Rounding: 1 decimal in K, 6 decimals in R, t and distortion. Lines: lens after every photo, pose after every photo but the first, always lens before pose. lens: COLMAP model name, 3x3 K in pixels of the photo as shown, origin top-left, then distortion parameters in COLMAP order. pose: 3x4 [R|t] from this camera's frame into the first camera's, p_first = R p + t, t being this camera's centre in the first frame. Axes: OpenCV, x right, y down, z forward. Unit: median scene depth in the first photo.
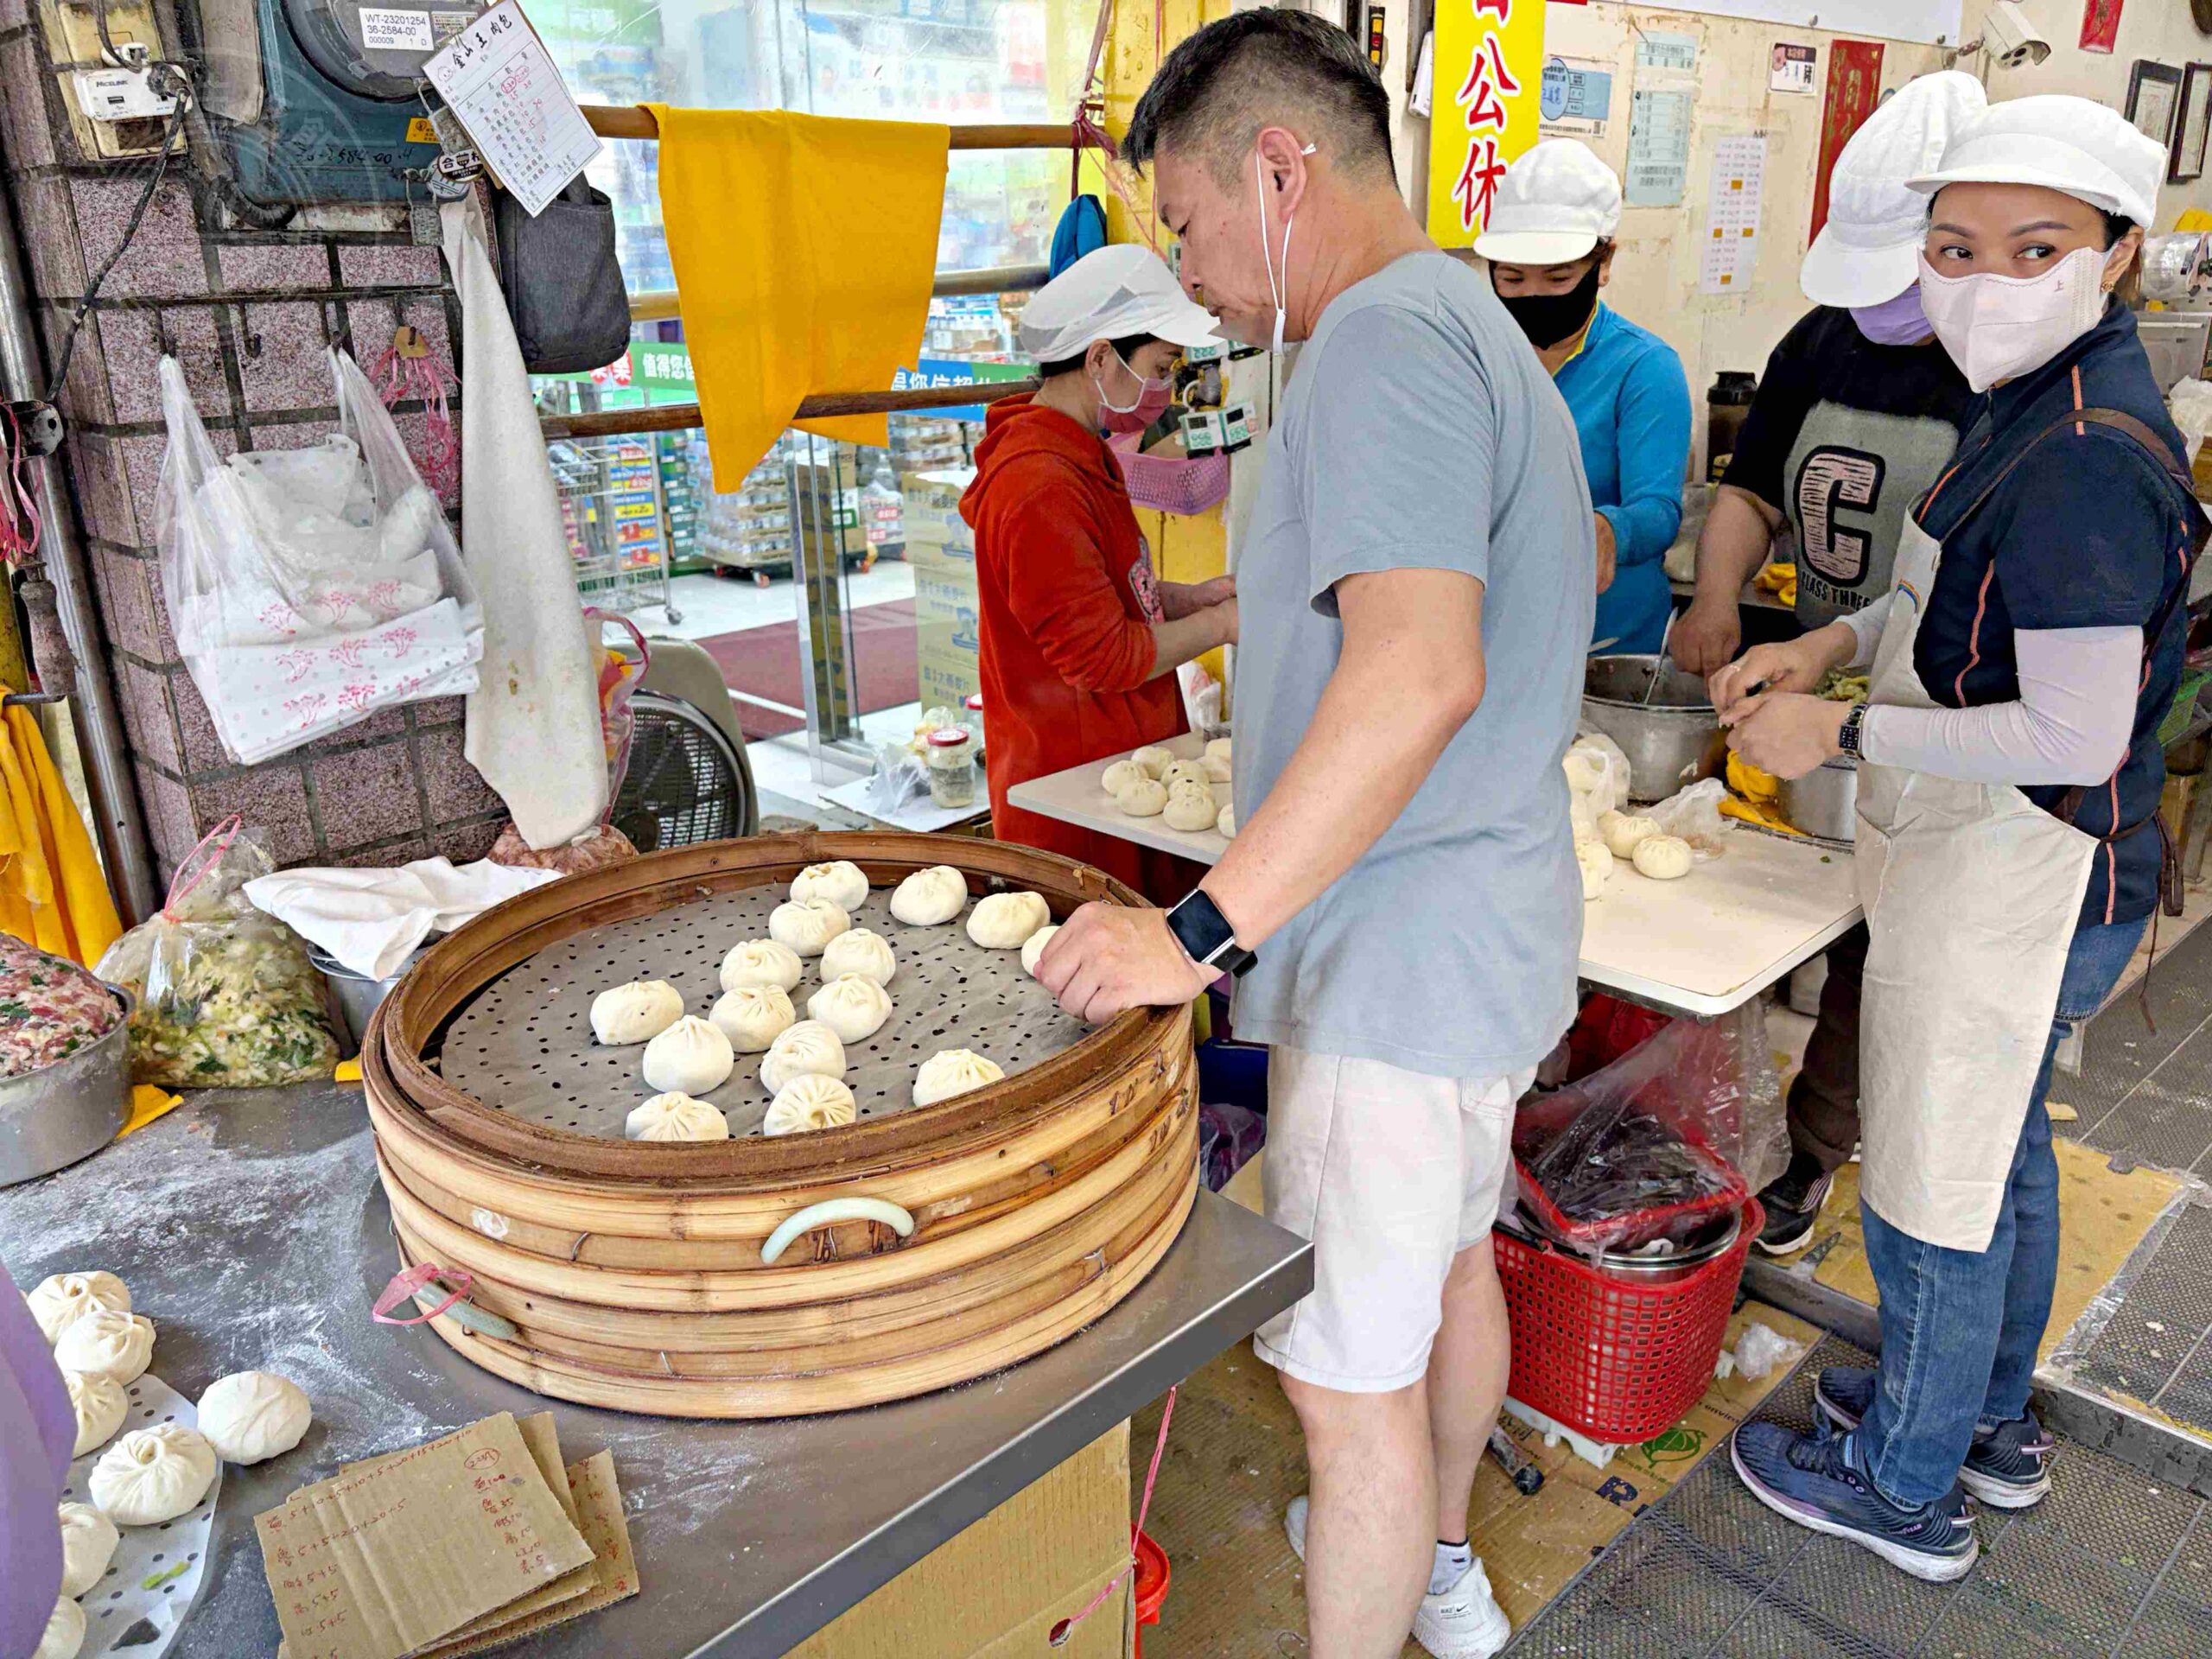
lens RADIAL K [[1680.1, 0, 1124.4], [0, 1680.1, 824.4], [0, 0, 1]] dist [0.079210, -0.095560]
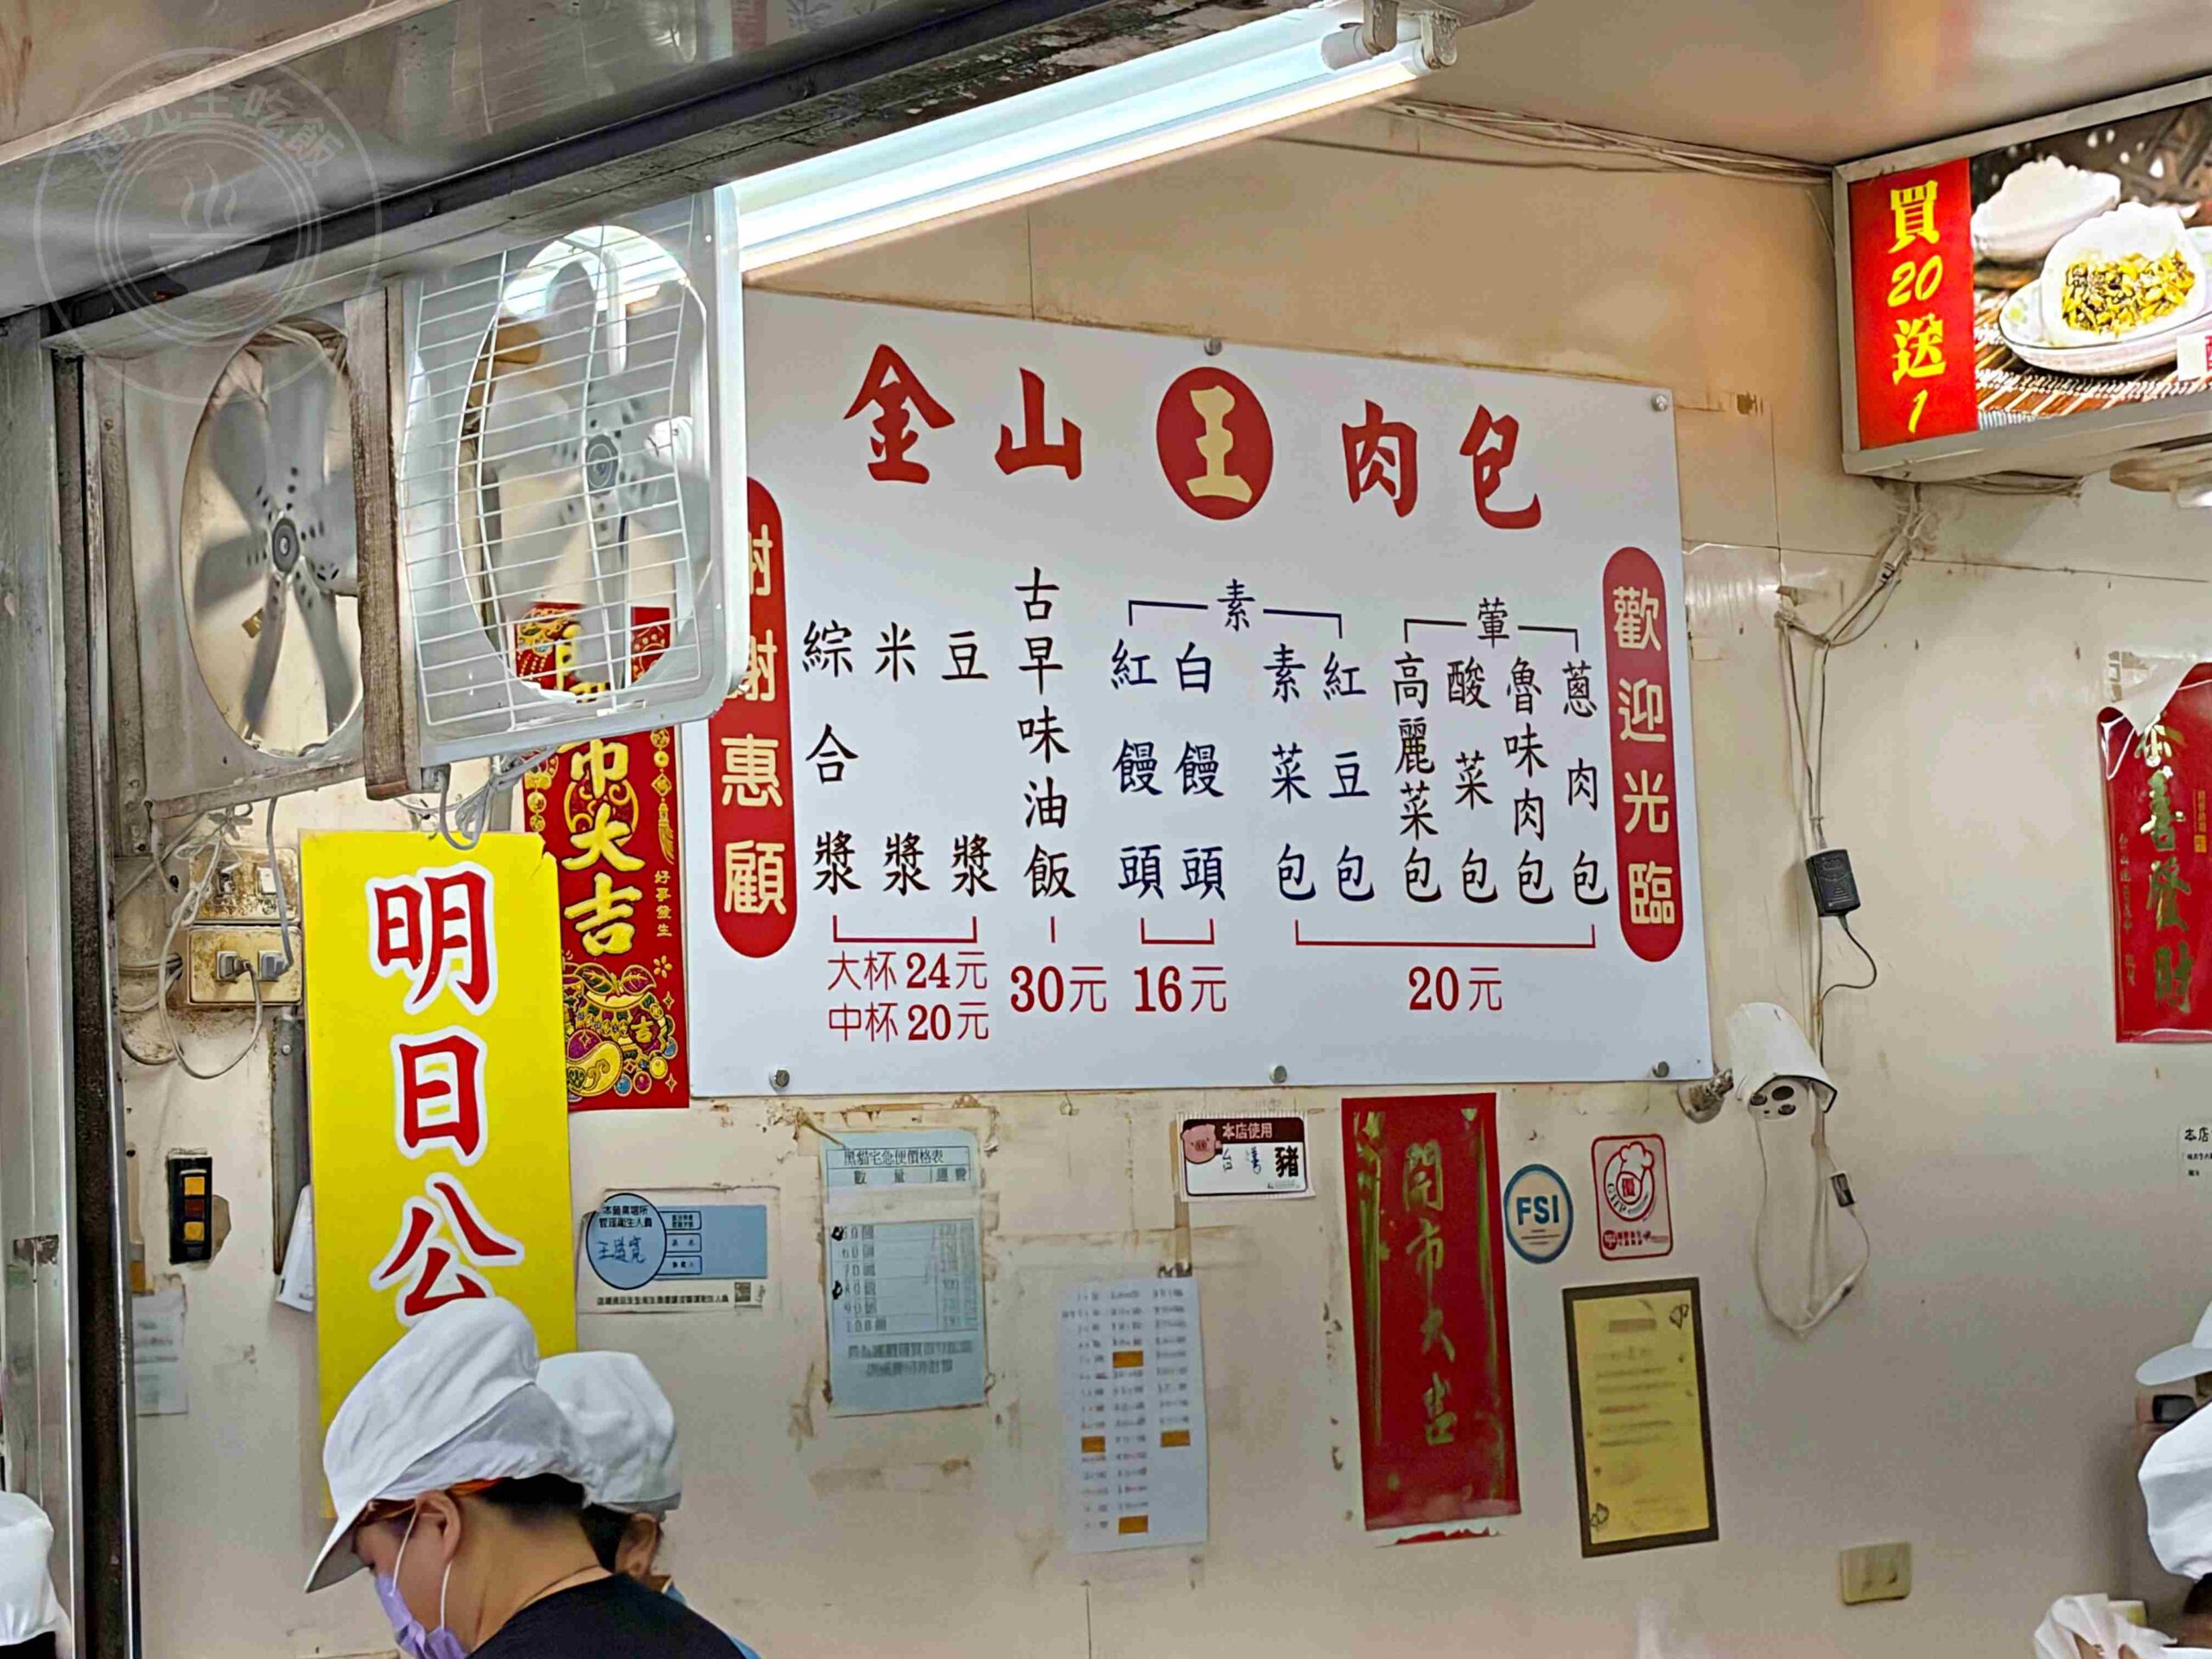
lens RADIAL K [[5053.6, 0, 1108.6], [0, 5053.6, 875.7], [0, 0, 1]] dist [0.301934, -0.926102]
pose [[0.997687, -0.033344, -0.059239, 0.967085], [0.007171, 0.918196, -0.396062, 0.273465], [0.067599, 0.394721, 0.916311, -1.188110]]
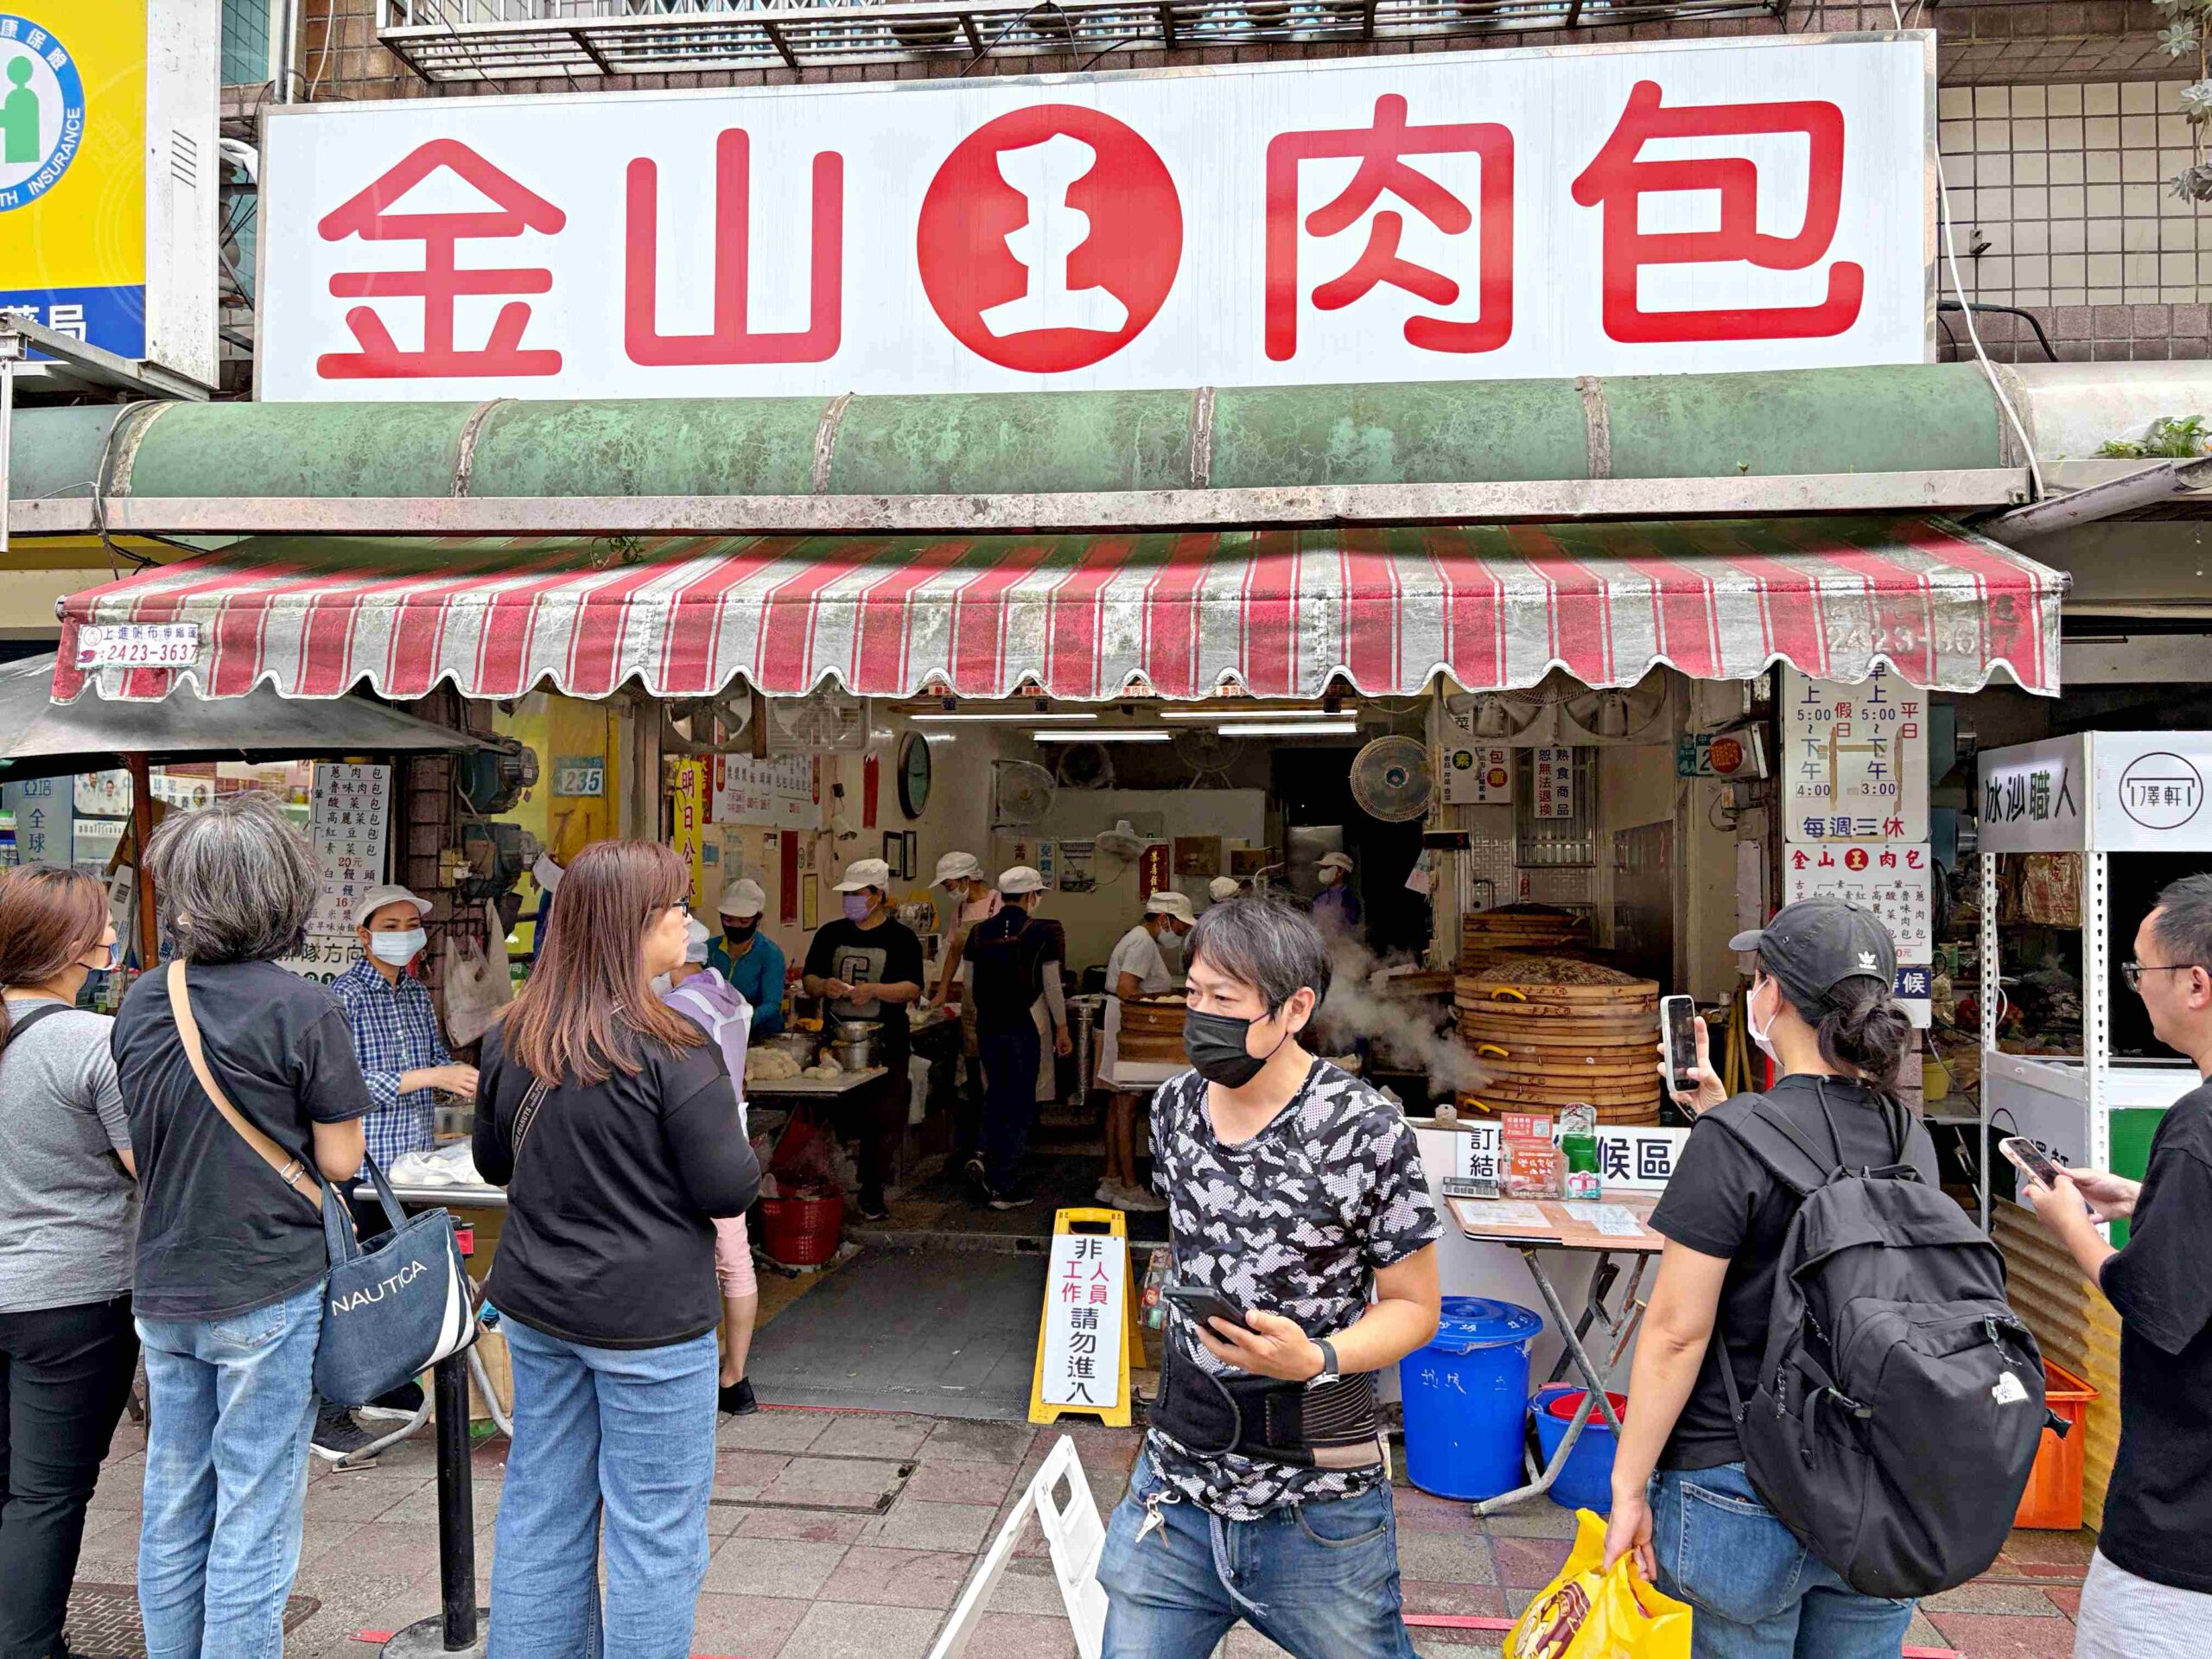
lens RADIAL K [[1680.1, 0, 1124.4], [0, 1680.1, 824.4], [0, 0, 1]] dist [0.079210, -0.095560]
pose [[0.793257, 0.039375, 0.607612, -1.555479], [0.182423, 0.936699, -0.298859, 0.825718], [-0.580917, 0.347915, 0.735860, -2.524045]]
